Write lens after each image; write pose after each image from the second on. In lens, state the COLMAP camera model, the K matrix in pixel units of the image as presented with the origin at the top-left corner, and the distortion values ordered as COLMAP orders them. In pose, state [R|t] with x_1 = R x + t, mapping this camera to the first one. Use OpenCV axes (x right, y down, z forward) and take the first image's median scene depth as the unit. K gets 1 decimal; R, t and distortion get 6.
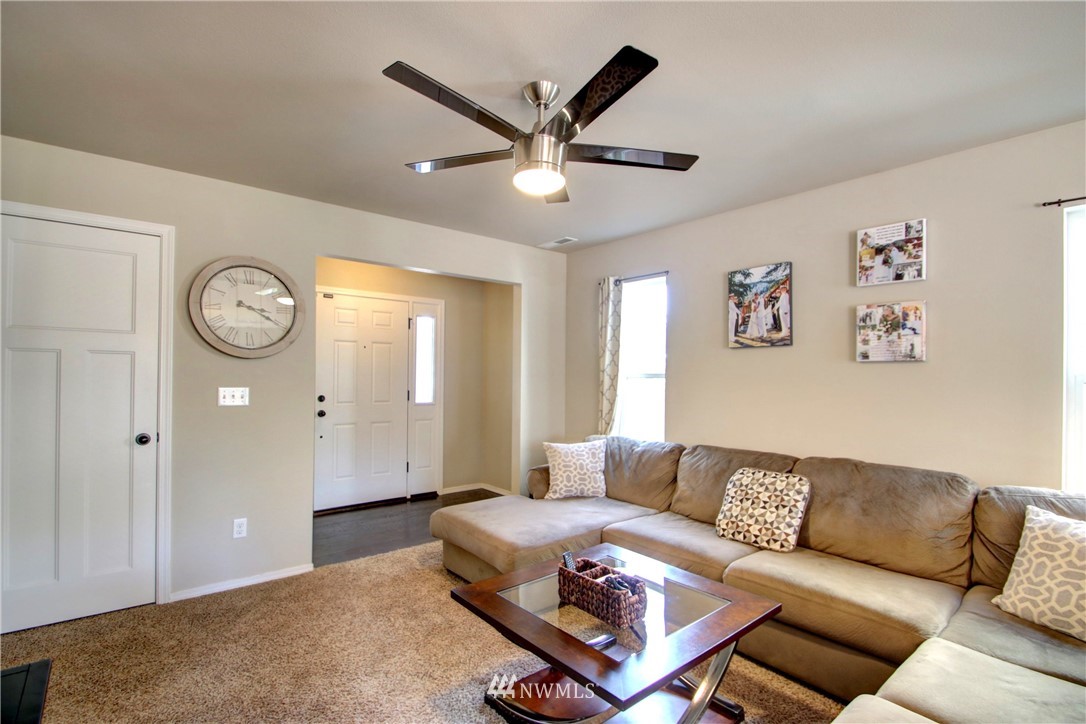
lens RADIAL K [[510.8, 0, 545.1], [0, 510.8, 380.2], [0, 0, 1]] dist [0.004054, -0.011500]
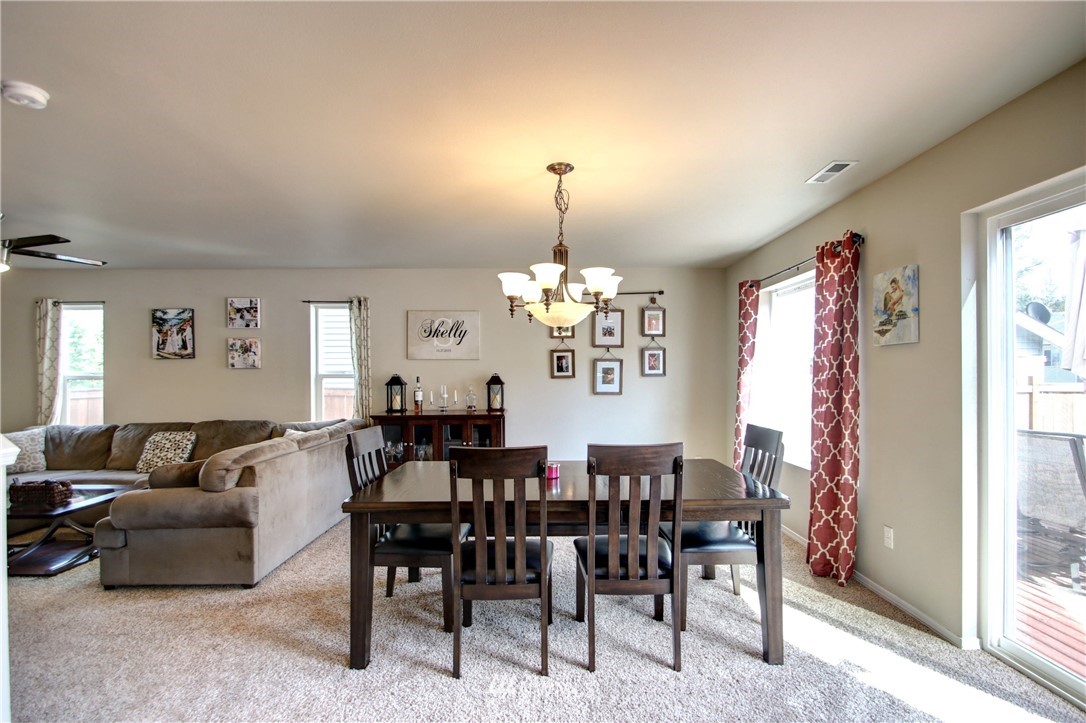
lens RADIAL K [[510.8, 0, 548.6], [0, 510.8, 374.4], [0, 0, 1]] dist [0.004054, -0.011500]
pose [[0.624983, -0.010957, 0.780561, -0.101951], [0.017432, 0.999848, 0.000078, 0.005155], [-0.780444, 0.013557, 0.625079, -0.954121]]
